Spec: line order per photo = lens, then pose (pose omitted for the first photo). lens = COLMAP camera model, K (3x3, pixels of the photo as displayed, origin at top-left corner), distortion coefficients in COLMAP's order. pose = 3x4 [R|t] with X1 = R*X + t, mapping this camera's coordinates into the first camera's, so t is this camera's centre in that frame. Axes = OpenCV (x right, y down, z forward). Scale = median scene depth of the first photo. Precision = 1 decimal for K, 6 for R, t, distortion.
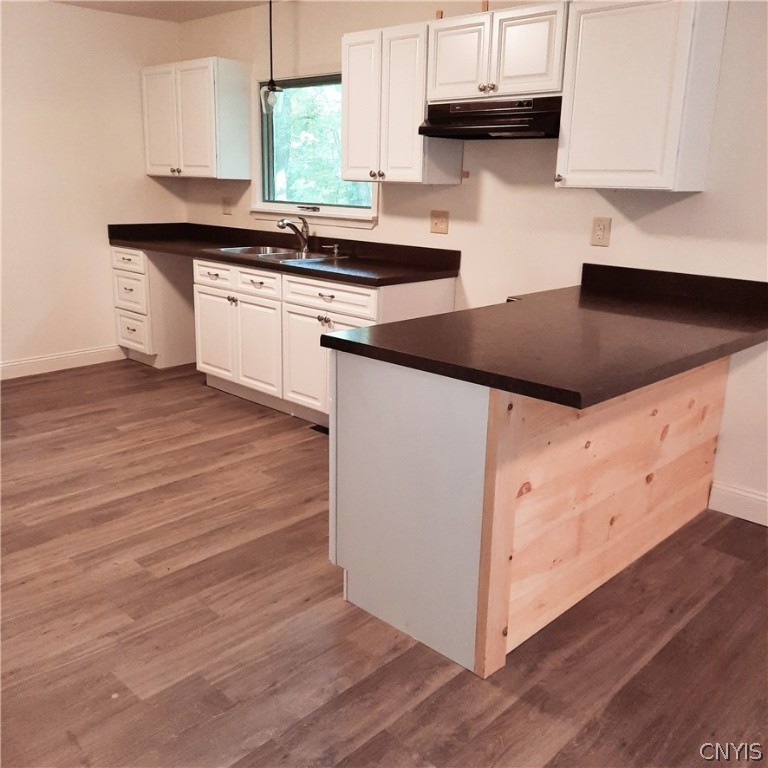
lens RADIAL K [[750.8, 0, 384.1], [0, 750.8, 363.3], [0, 0, 1]] dist [0.035622, -0.026823]
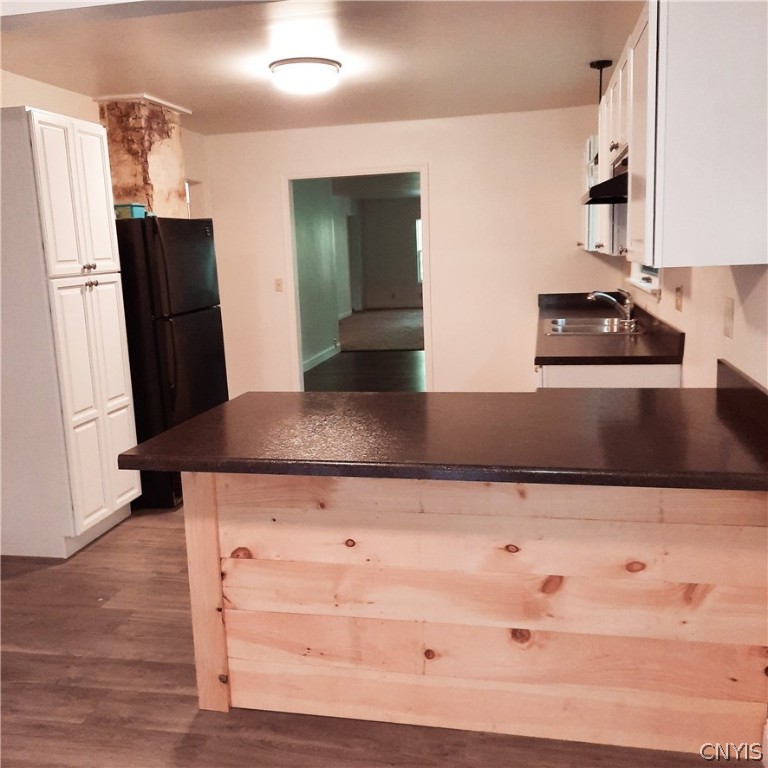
lens RADIAL K [[750.8, 0, 384.1], [0, 750.8, 363.3], [0, 0, 1]] dist [0.035622, -0.026823]
pose [[0.532351, 0.088440, -0.841892, 1.174026], [-0.152954, 0.988208, 0.007093, -0.139592], [0.832591, 0.124994, 0.539600, 0.552926]]
